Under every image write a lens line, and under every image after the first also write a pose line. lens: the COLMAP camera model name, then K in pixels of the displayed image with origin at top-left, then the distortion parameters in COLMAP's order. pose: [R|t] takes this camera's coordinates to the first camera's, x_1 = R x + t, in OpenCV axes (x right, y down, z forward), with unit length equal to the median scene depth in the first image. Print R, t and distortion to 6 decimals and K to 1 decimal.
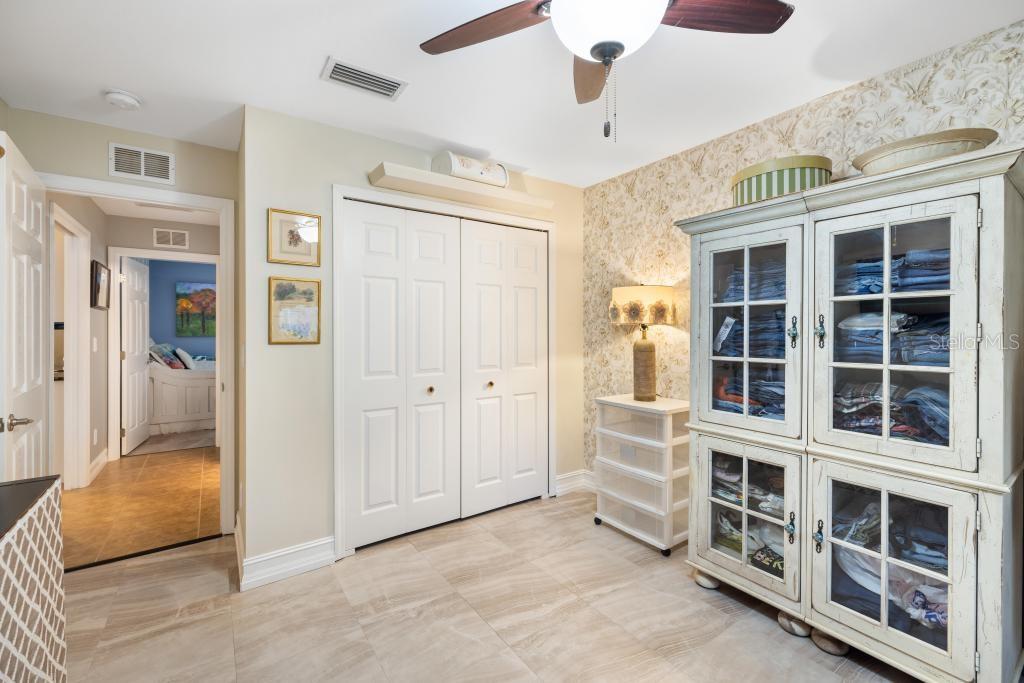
lens RADIAL K [[428.0, 0, 513.6], [0, 428.0, 331.1], [0, 0, 1]] dist [0.001635, 0.000180]
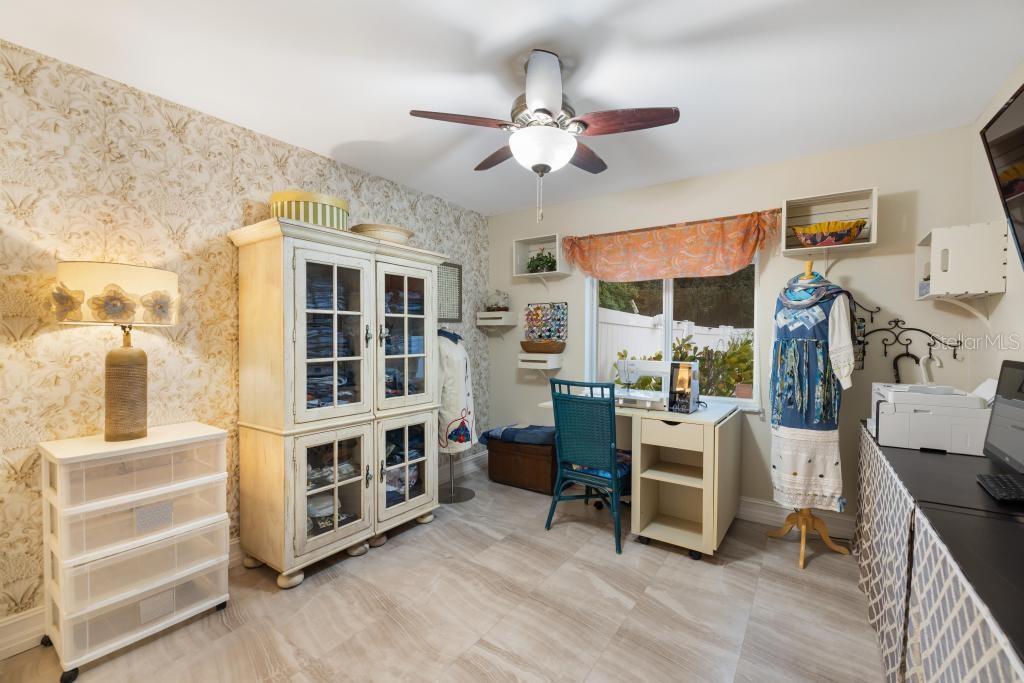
lens RADIAL K [[439.5, 0, 512.0], [0, 439.5, 341.5], [0, 0, 1]] dist [0.000185, 0.000059]
pose [[-0.341222, -0.016492, 0.939838, -0.801421], [-0.003856, 0.999862, 0.016146, -0.005255], [-0.939975, 0.001885, -0.341239, 0.985711]]
